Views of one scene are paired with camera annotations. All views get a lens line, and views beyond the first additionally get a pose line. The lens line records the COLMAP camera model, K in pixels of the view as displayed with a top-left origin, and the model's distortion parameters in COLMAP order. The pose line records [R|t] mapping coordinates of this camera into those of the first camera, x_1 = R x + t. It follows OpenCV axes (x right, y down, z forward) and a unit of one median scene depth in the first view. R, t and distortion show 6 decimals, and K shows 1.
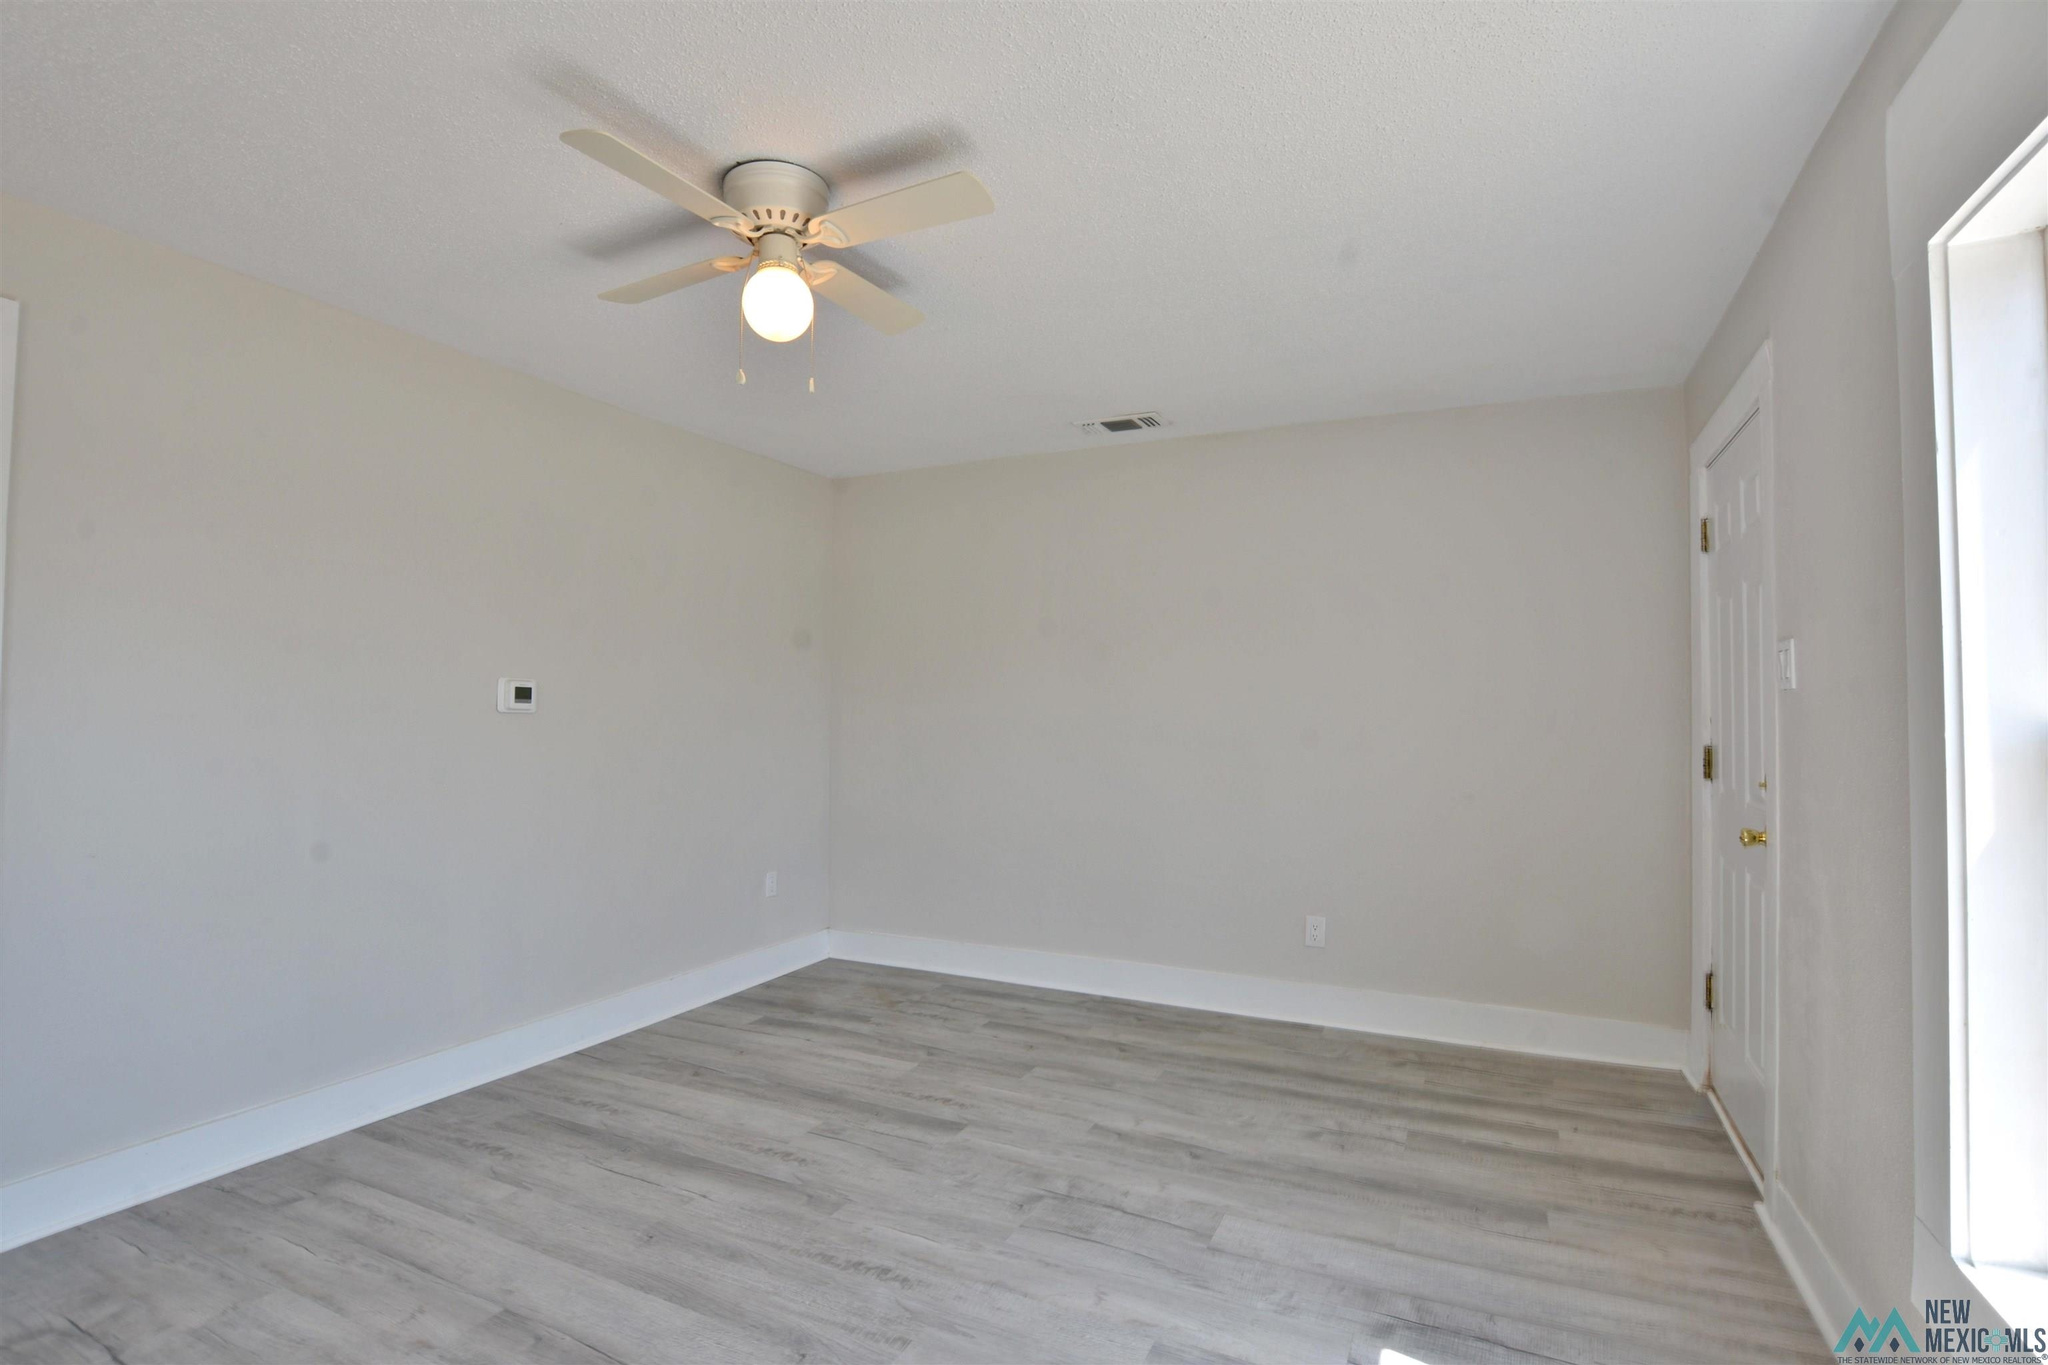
lens RADIAL K [[972.9, 0, 1032.7], [0, 972.9, 697.0], [0, 0, 1]] dist [-0.025294, 0.001398]
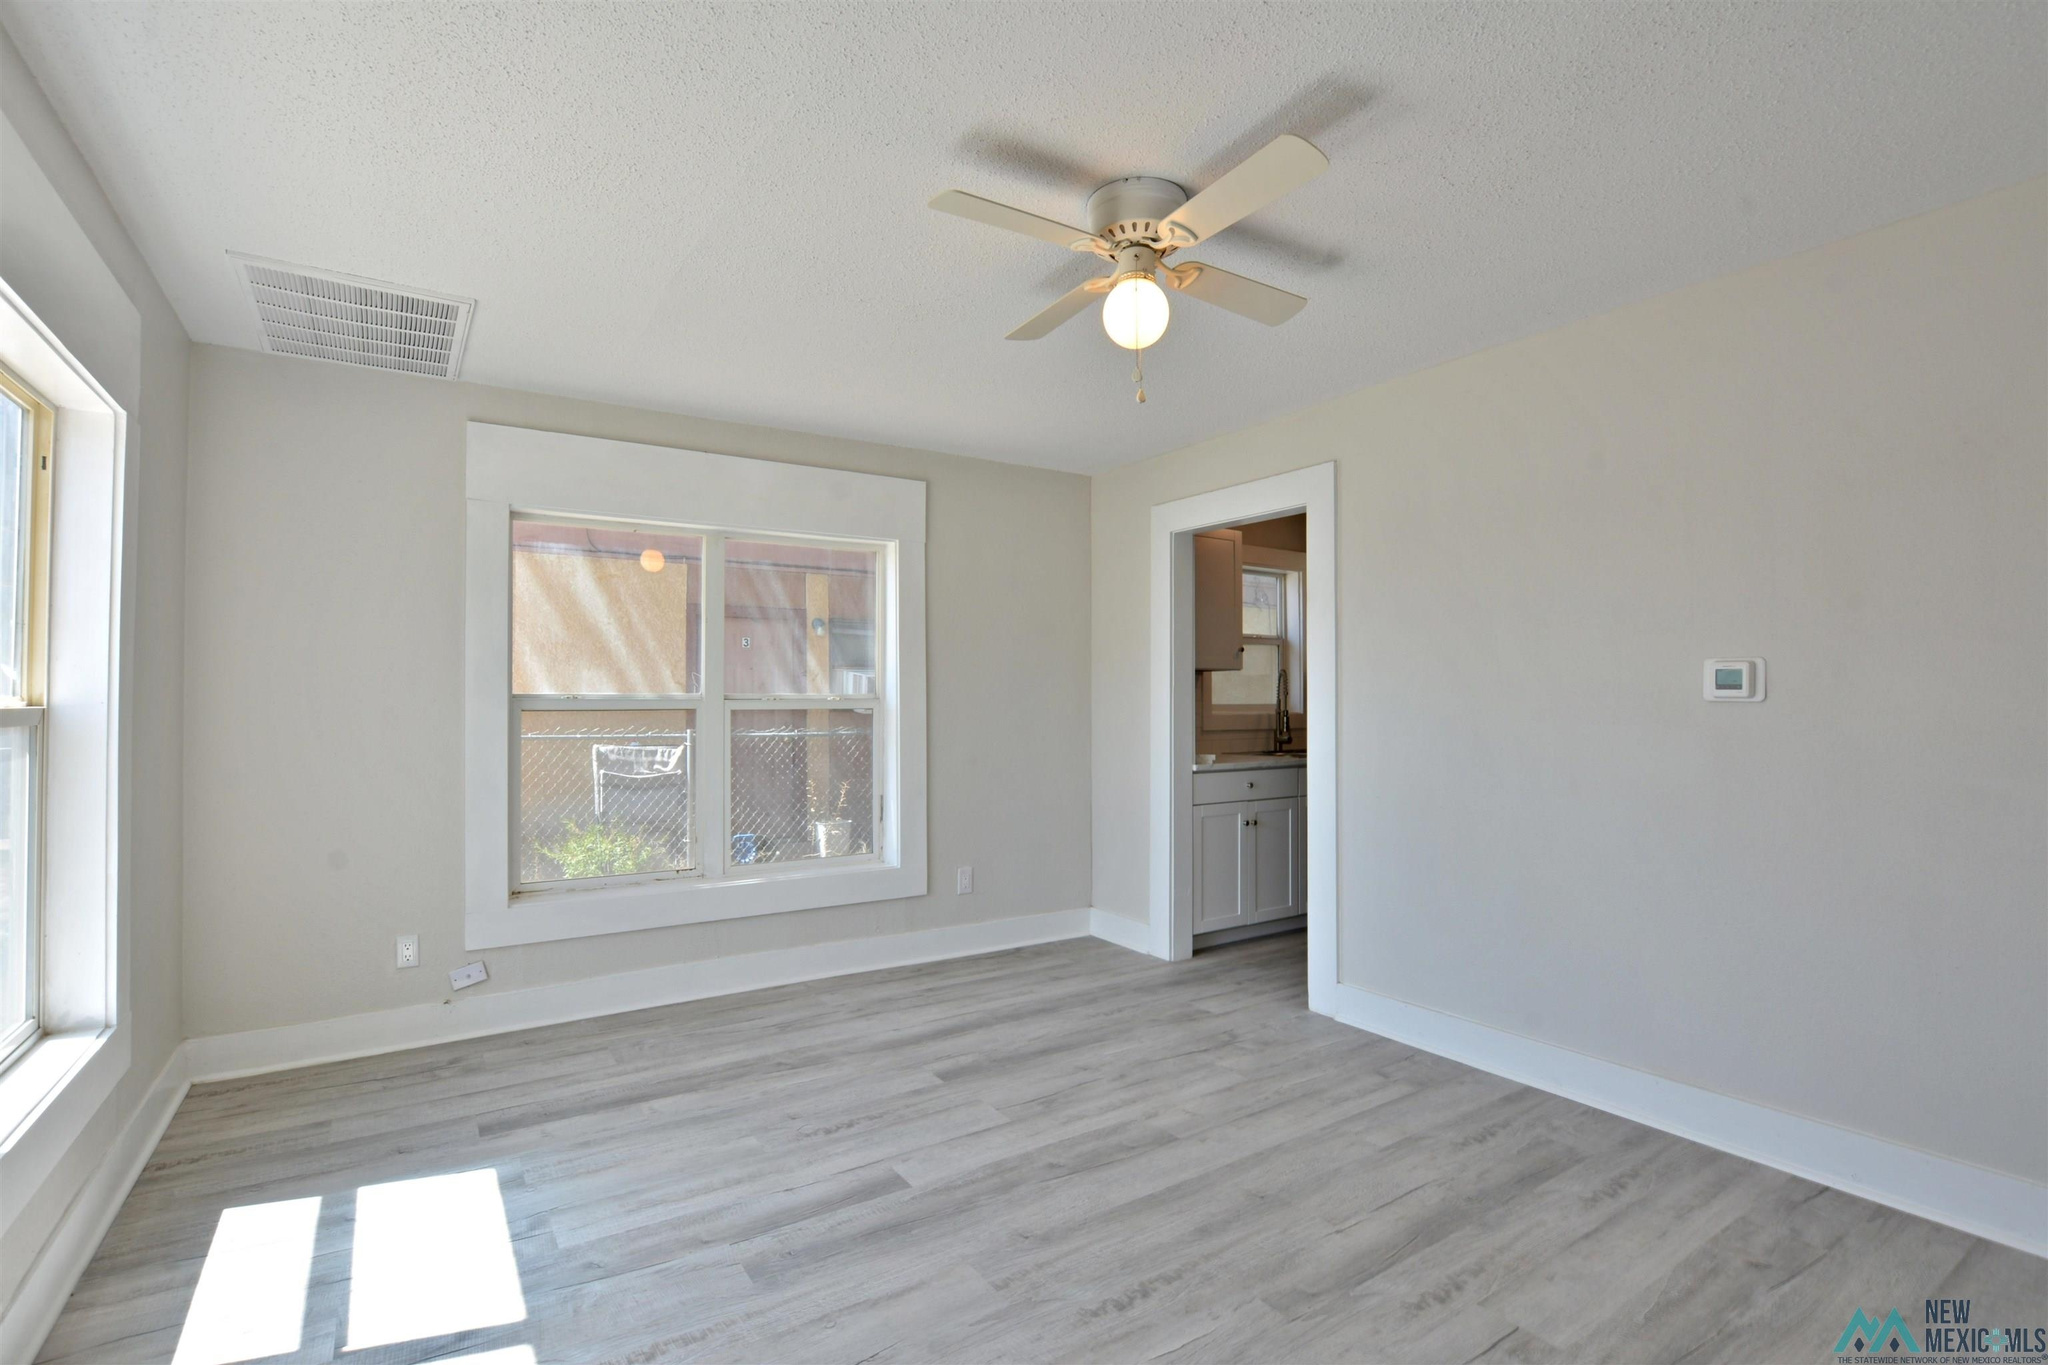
lens RADIAL K [[972.9, 0, 1024.7], [0, 972.9, 683.6], [0, 0, 1]] dist [-0.025294, 0.001398]
pose [[-0.534196, -0.024533, -0.845005, 0.619825], [0.016572, 0.999083, -0.039483, 0.031420], [0.845199, -0.035095, -0.533299, 1.291126]]
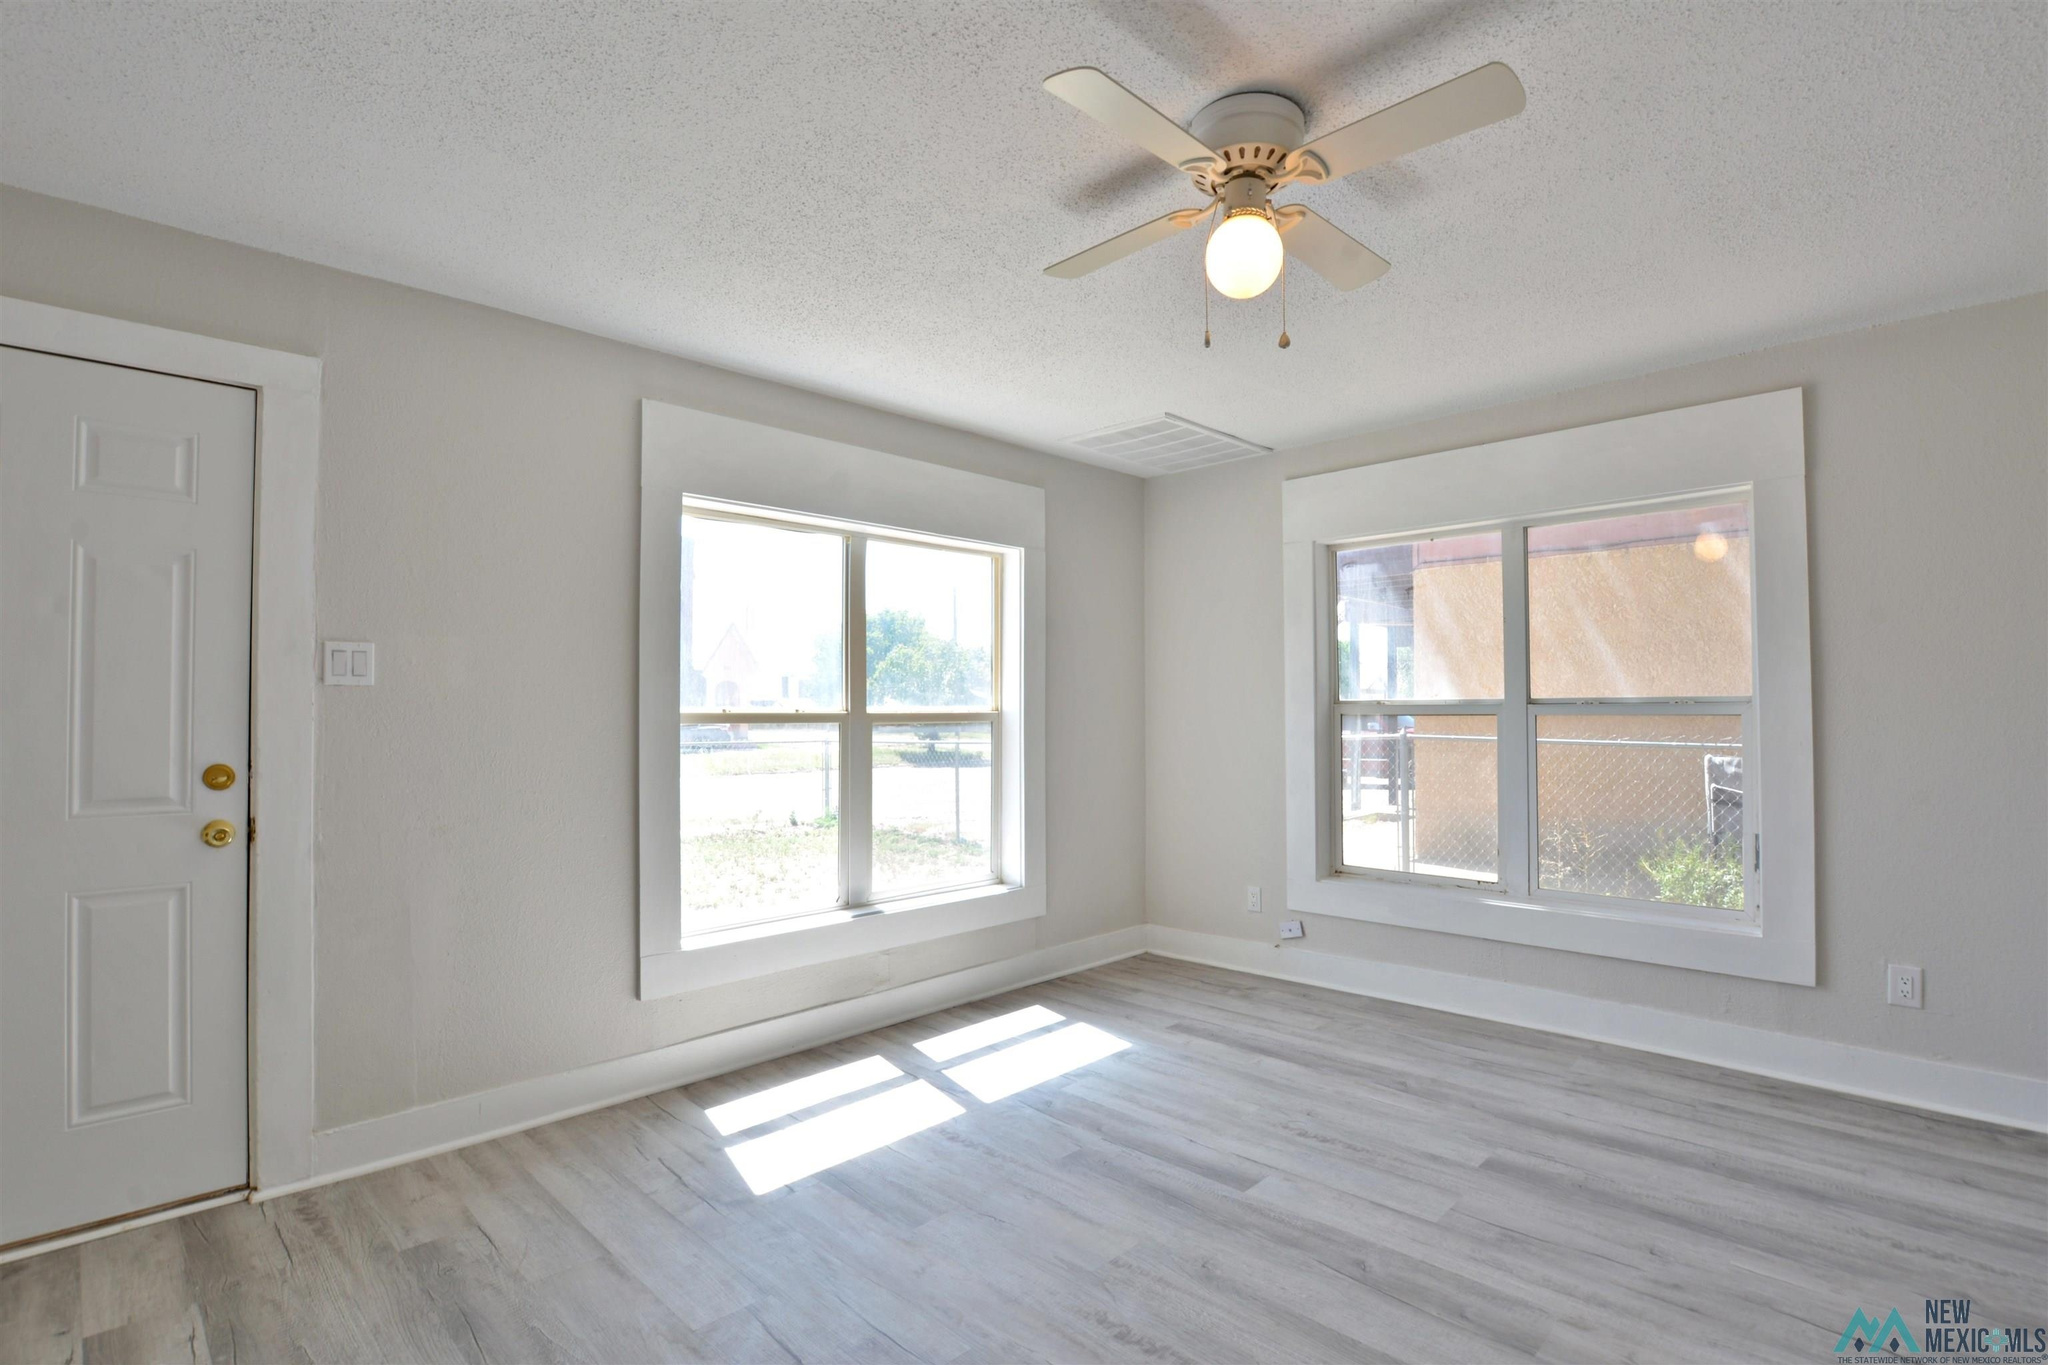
lens RADIAL K [[972.9, 0, 984.5], [0, 972.9, 693.3], [0, 0, 1]] dist [-0.025294, 0.001398]
pose [[-0.926514, 0.004238, 0.376237, -0.335702], [-0.010766, 0.999228, -0.037769, 0.033908], [-0.376107, -0.039044, -0.925753, 1.702691]]
